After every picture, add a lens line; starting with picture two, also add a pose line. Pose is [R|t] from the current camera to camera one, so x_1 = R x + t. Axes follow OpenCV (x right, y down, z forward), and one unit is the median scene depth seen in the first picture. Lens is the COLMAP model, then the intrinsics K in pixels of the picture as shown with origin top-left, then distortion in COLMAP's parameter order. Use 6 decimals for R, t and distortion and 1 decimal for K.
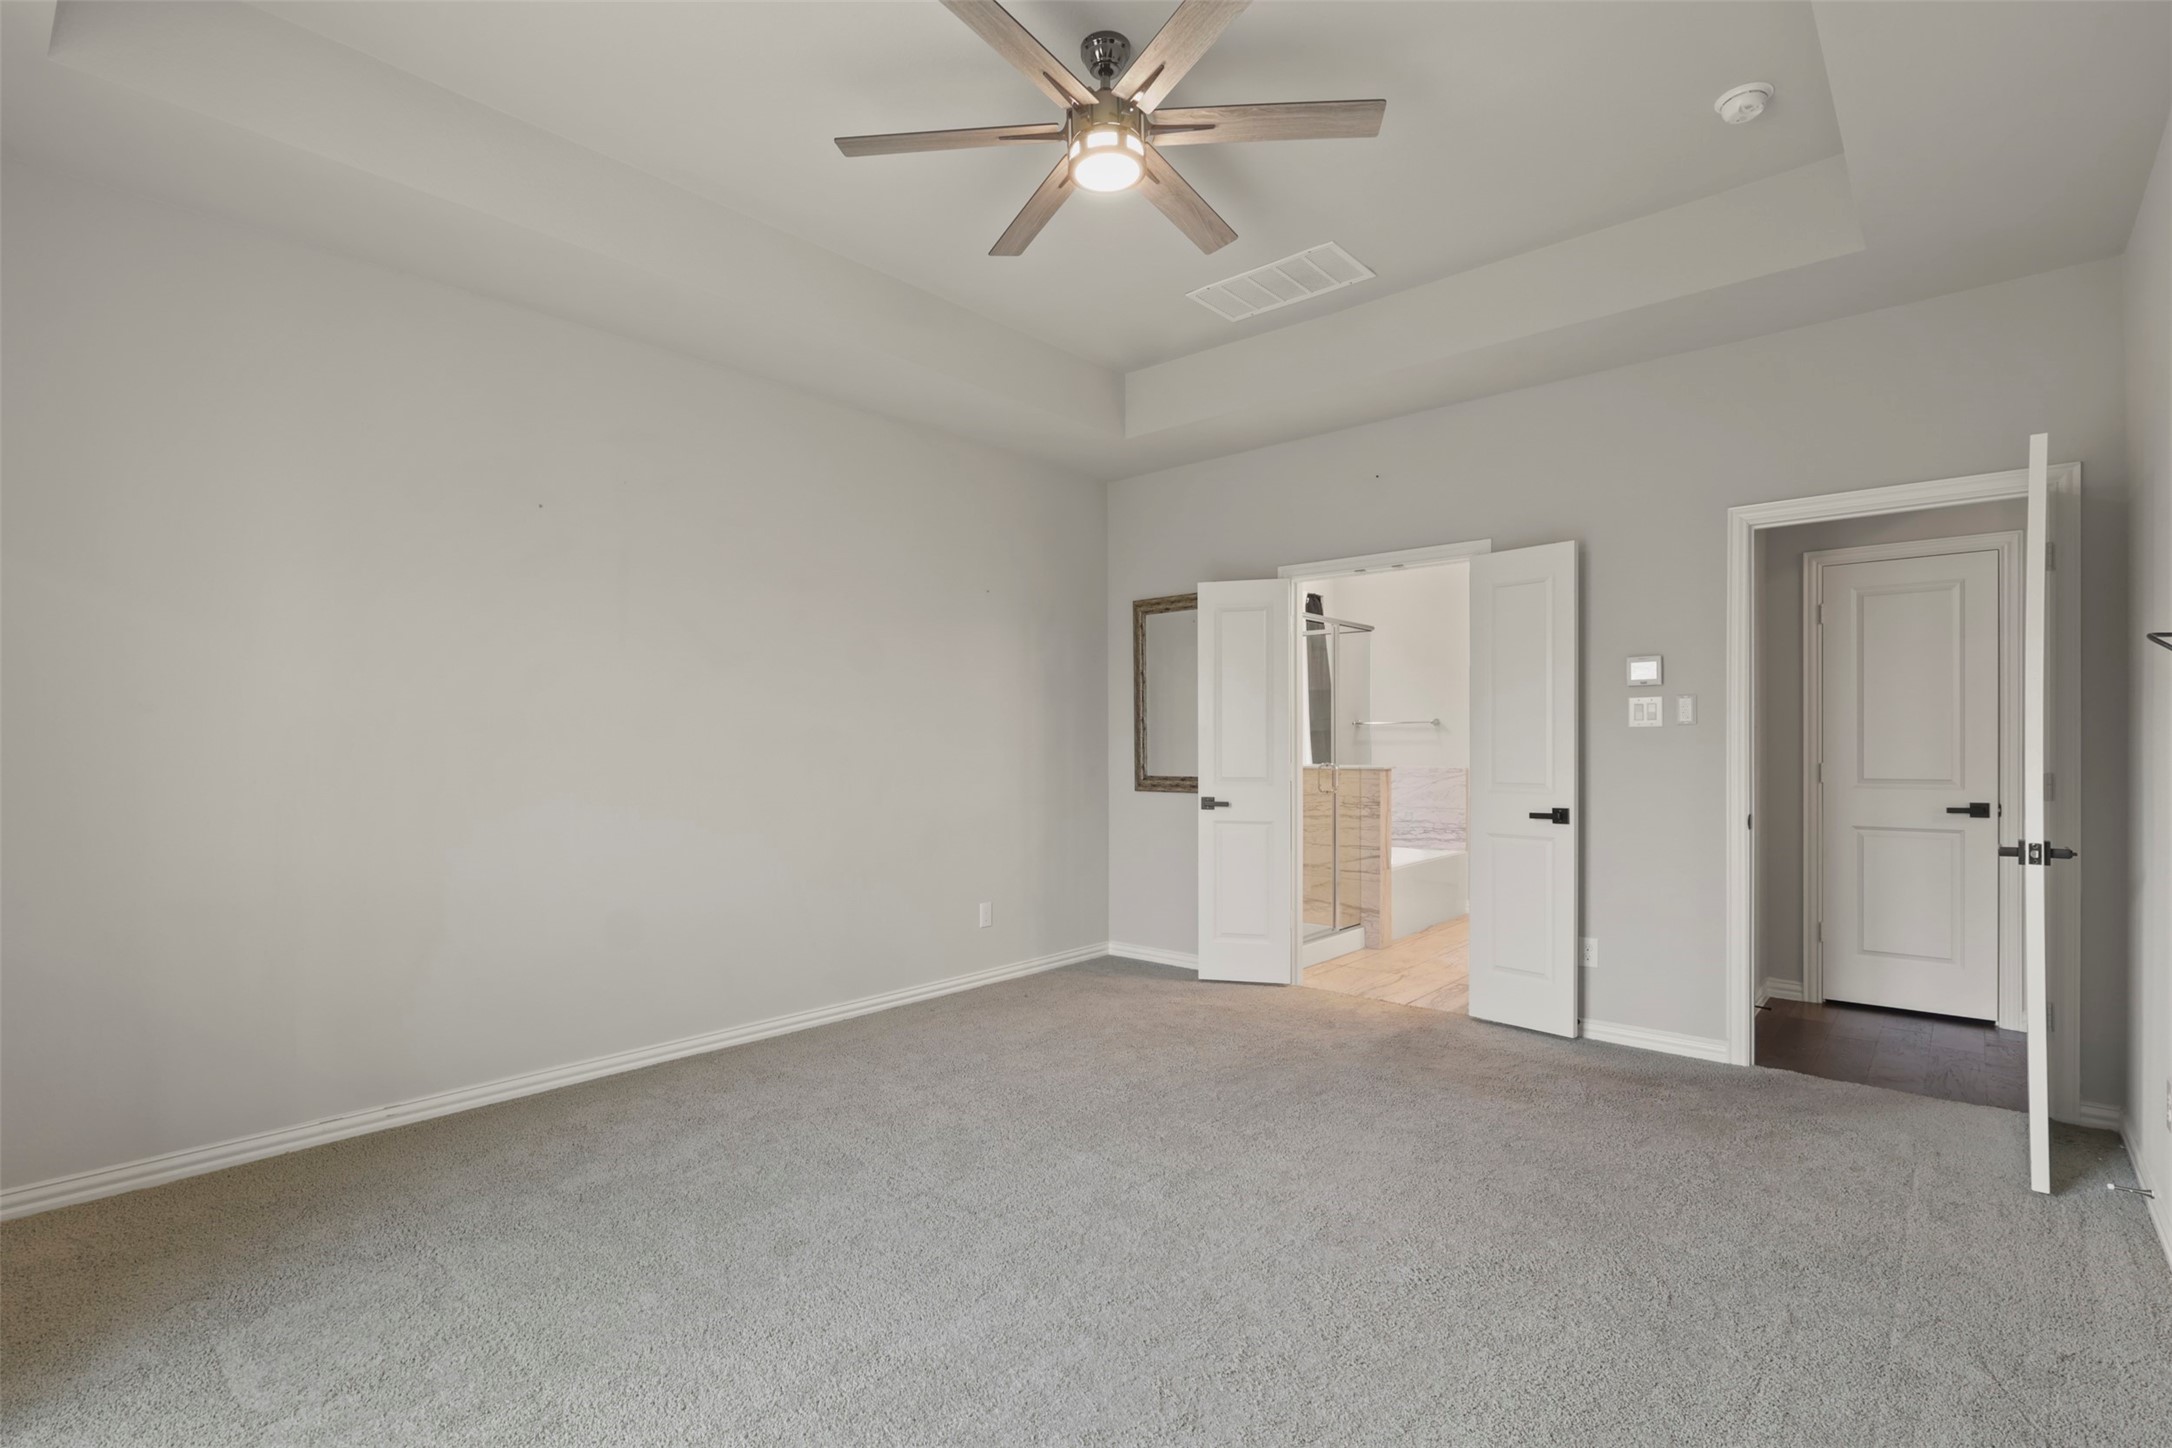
lens RADIAL K [[1007.0, 0, 1085.9], [0, 1007.0, 739.0], [0, 0, 1]] dist [-0.001868, 0.001173]
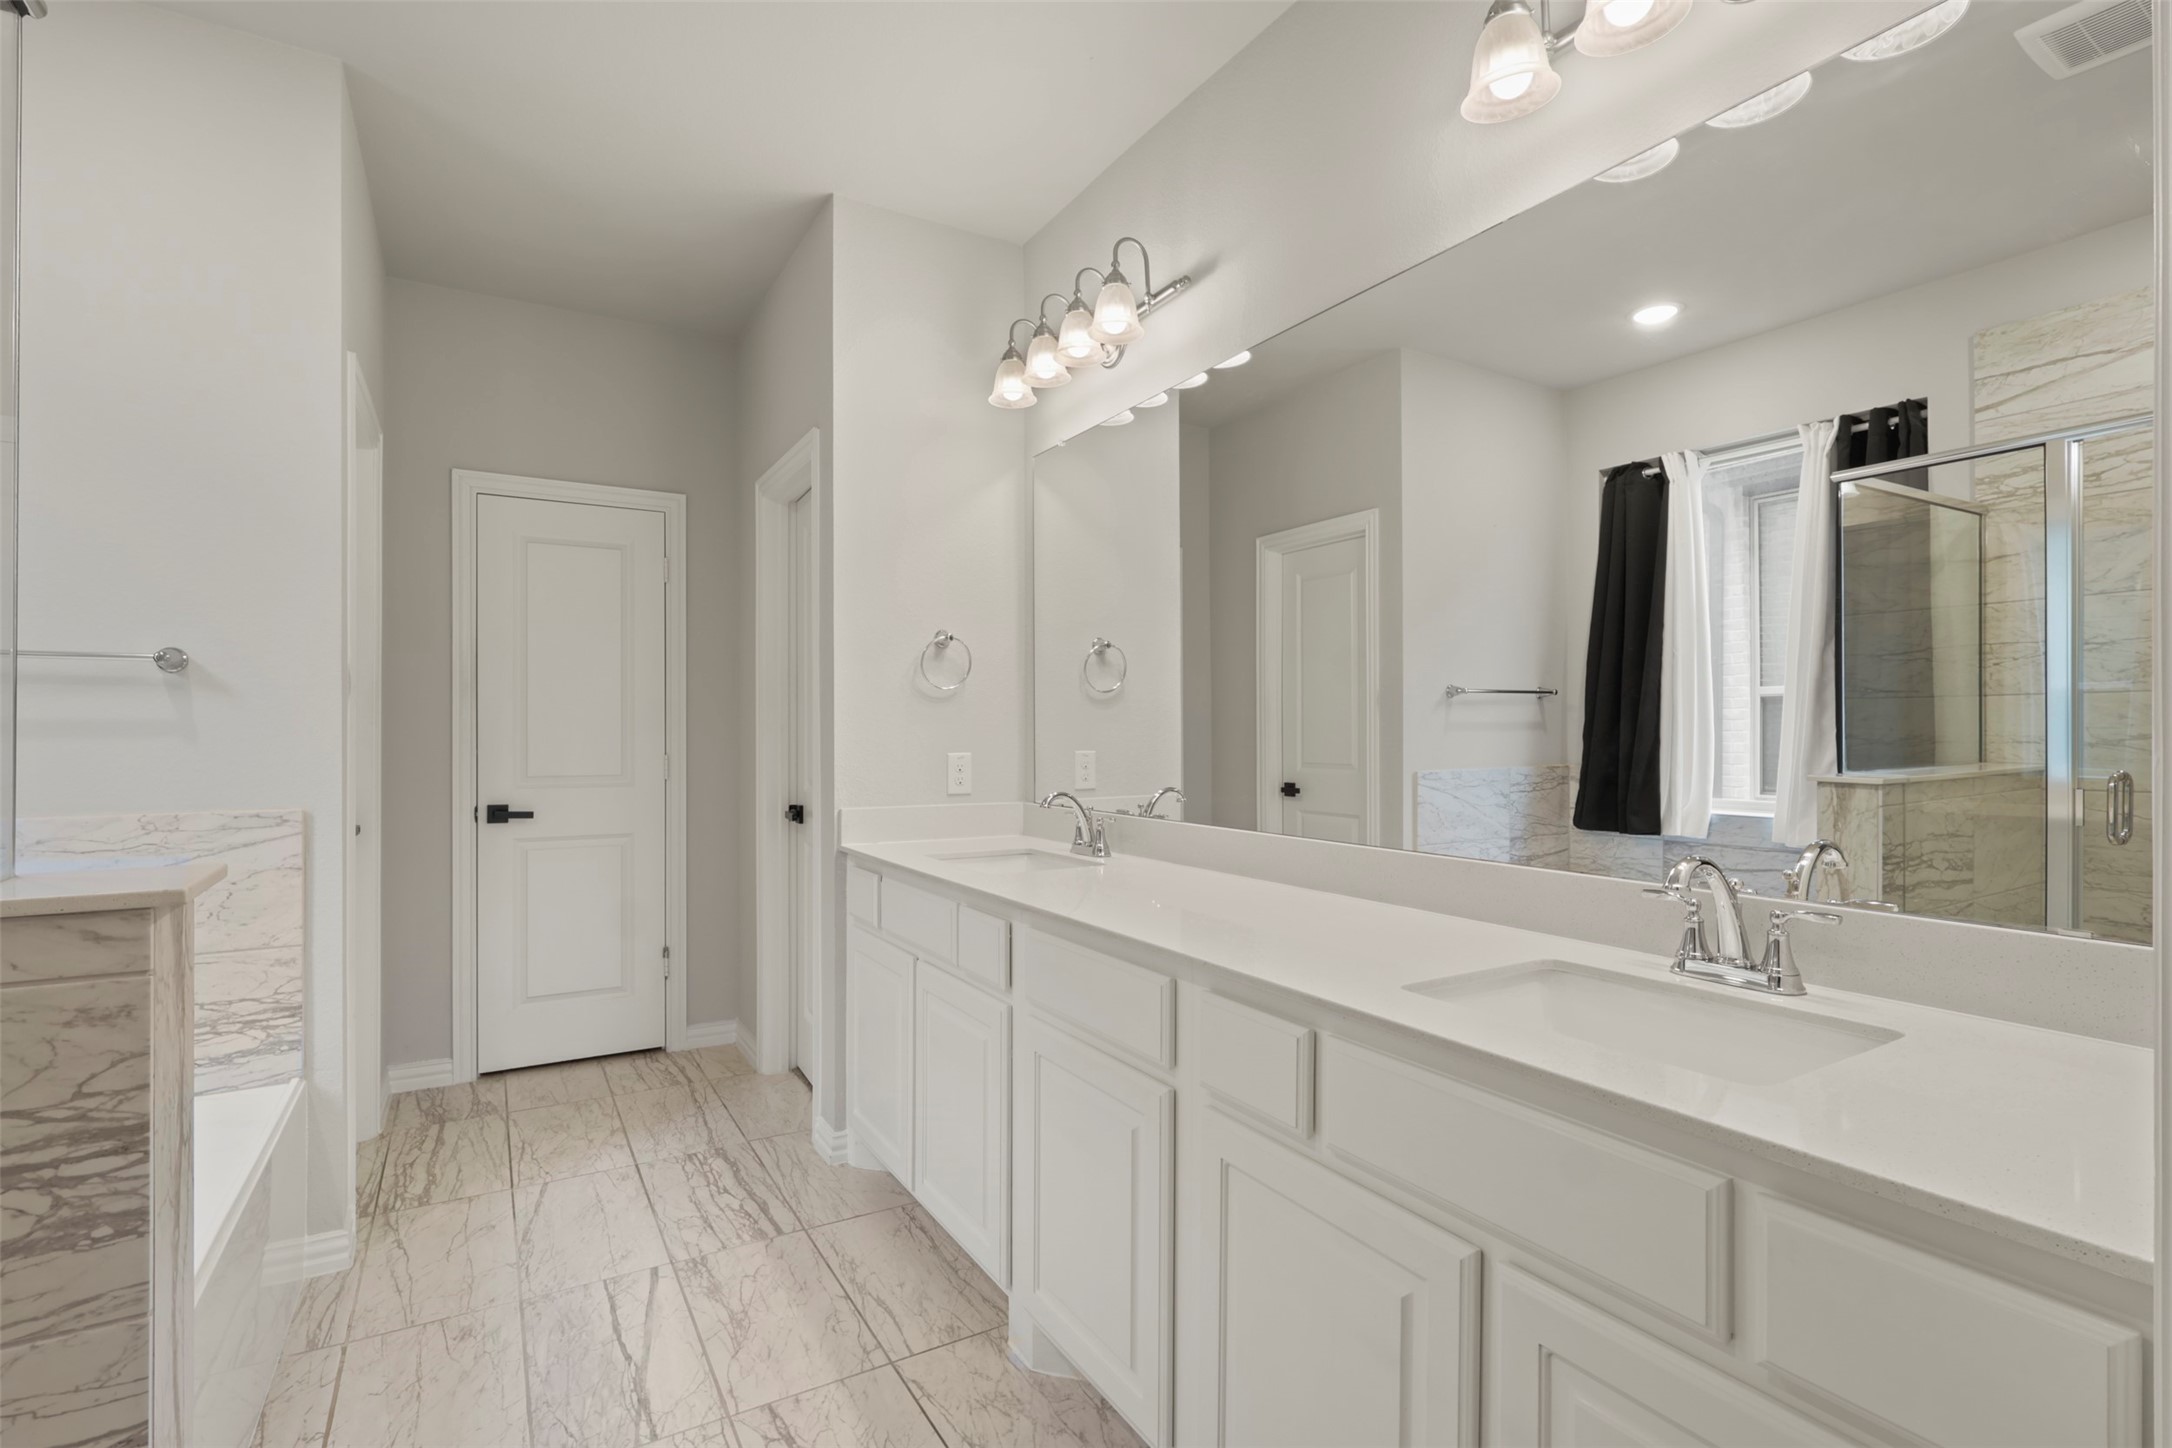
lens RADIAL K [[1007.0, 0, 1080.4], [0, 1007.0, 729.5], [0, 0, 1]] dist [-0.001868, 0.001173]
pose [[0.313898, -0.001348, 0.949456, 0.189367], [-0.002520, 0.999994, 0.002253, 0.002918], [-0.949453, -0.003100, 0.313893, 0.805159]]
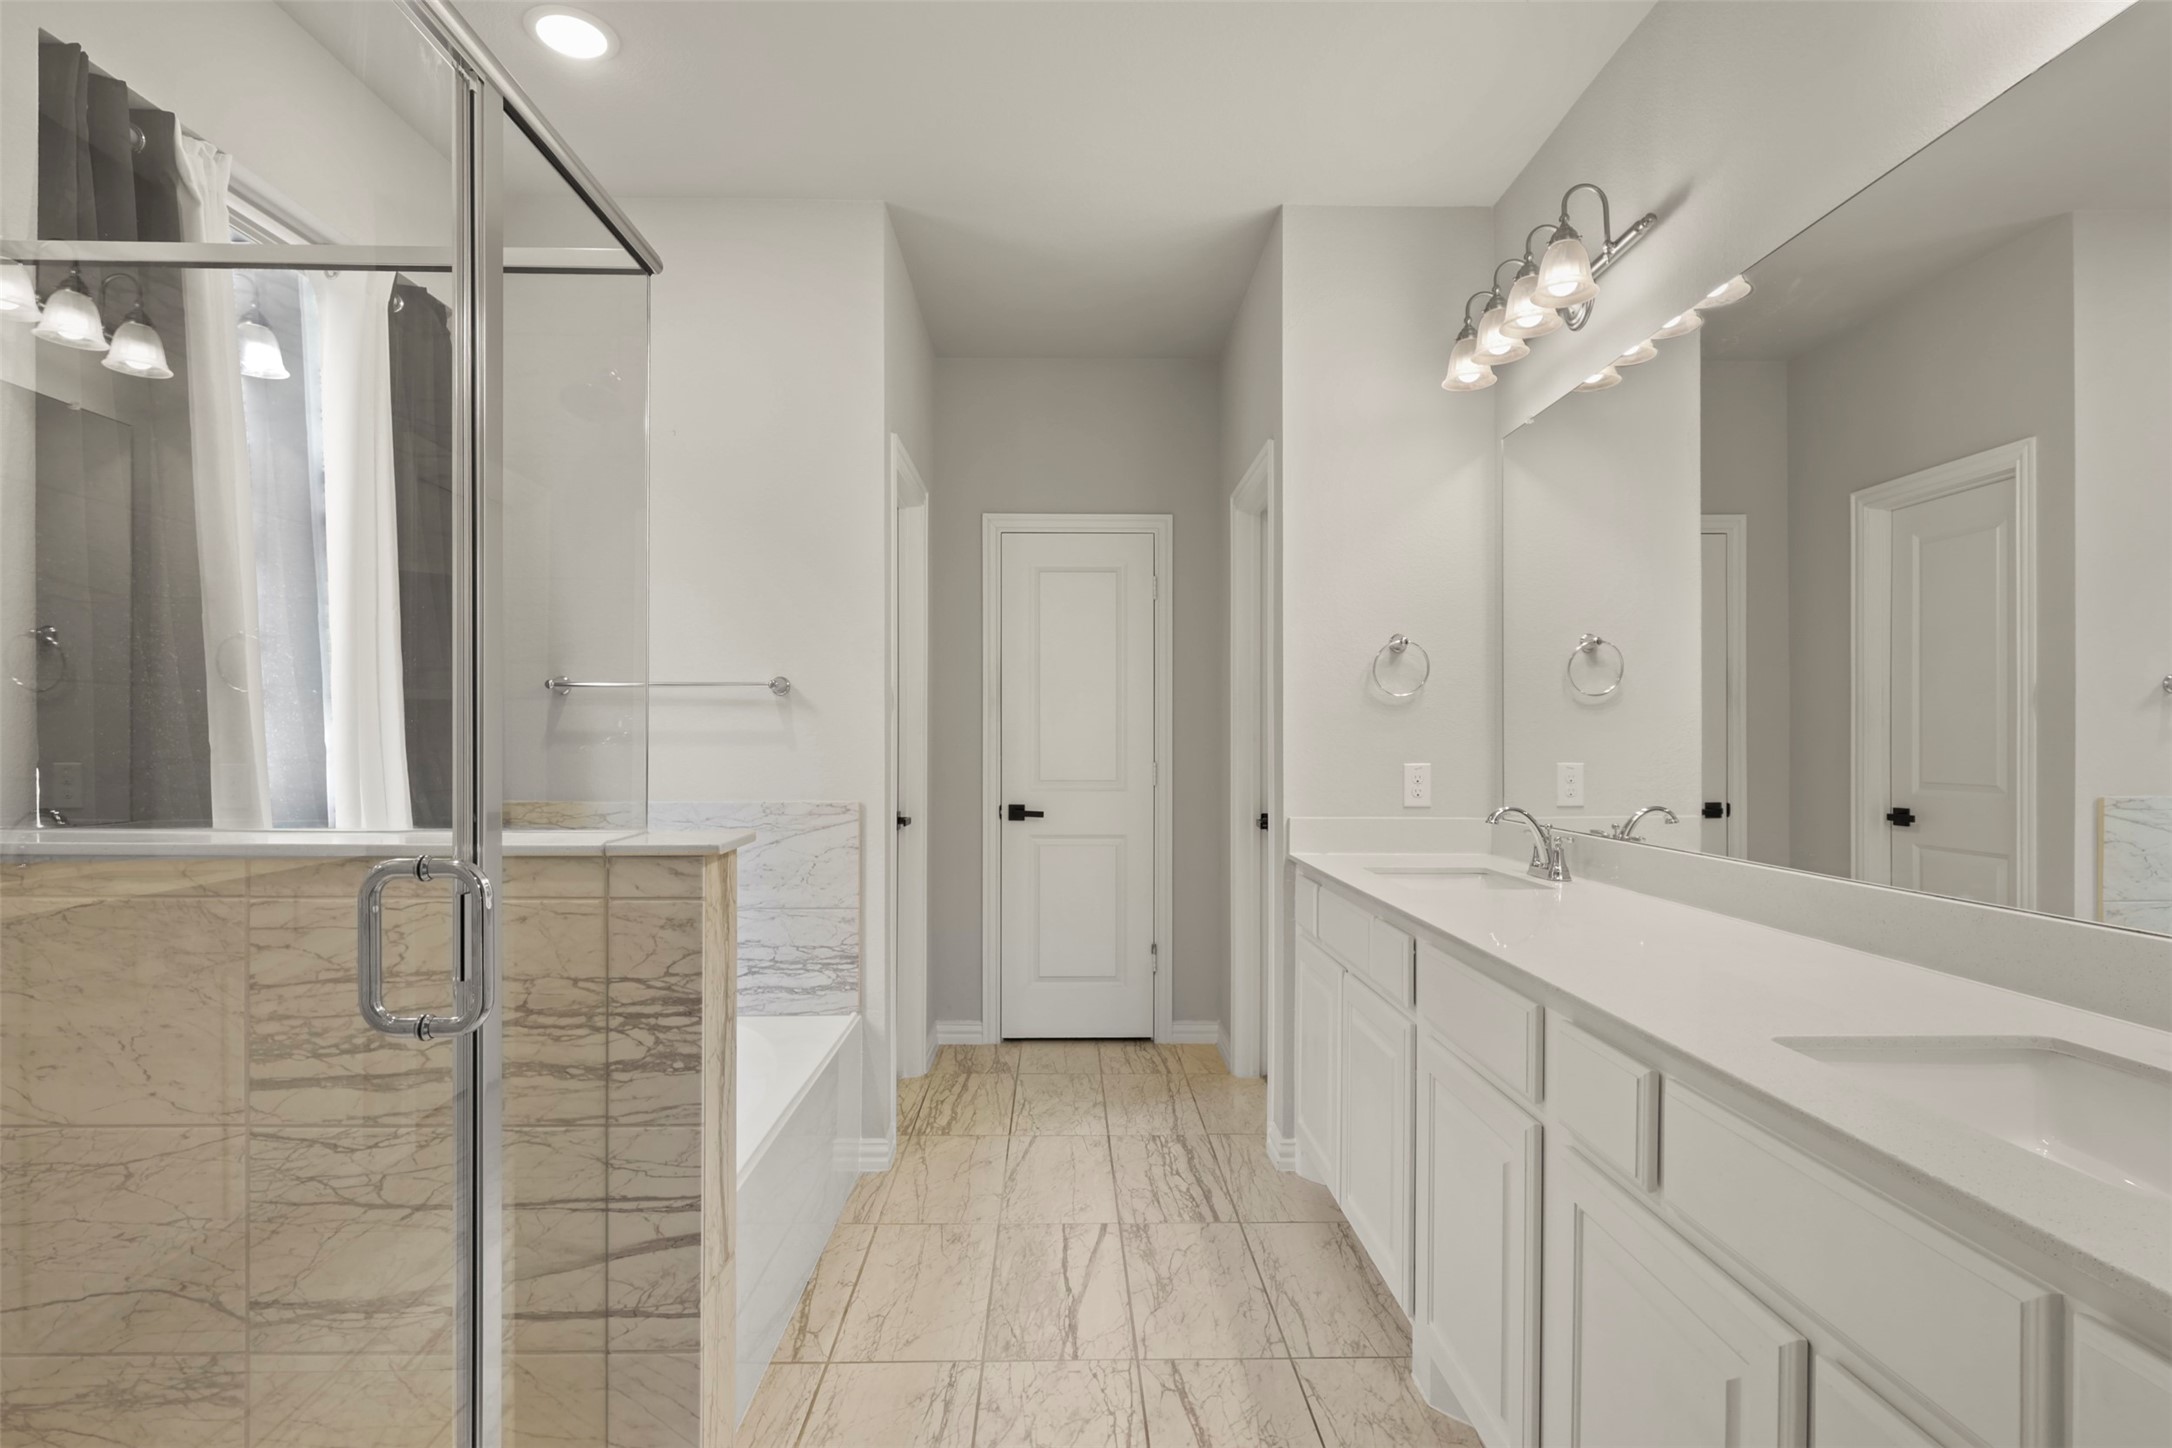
lens RADIAL K [[1091.4, 0, 1090.5], [0, 1091.4, 740.5], [0, 0, 1]] dist [0.003132, 0.001073]
pose [[0.738054, -0.002208, 0.674738, 0.187052], [-0.001597, 0.999986, 0.005020, 0.002844], [-0.674739, -0.004783, 0.738041, 0.744534]]
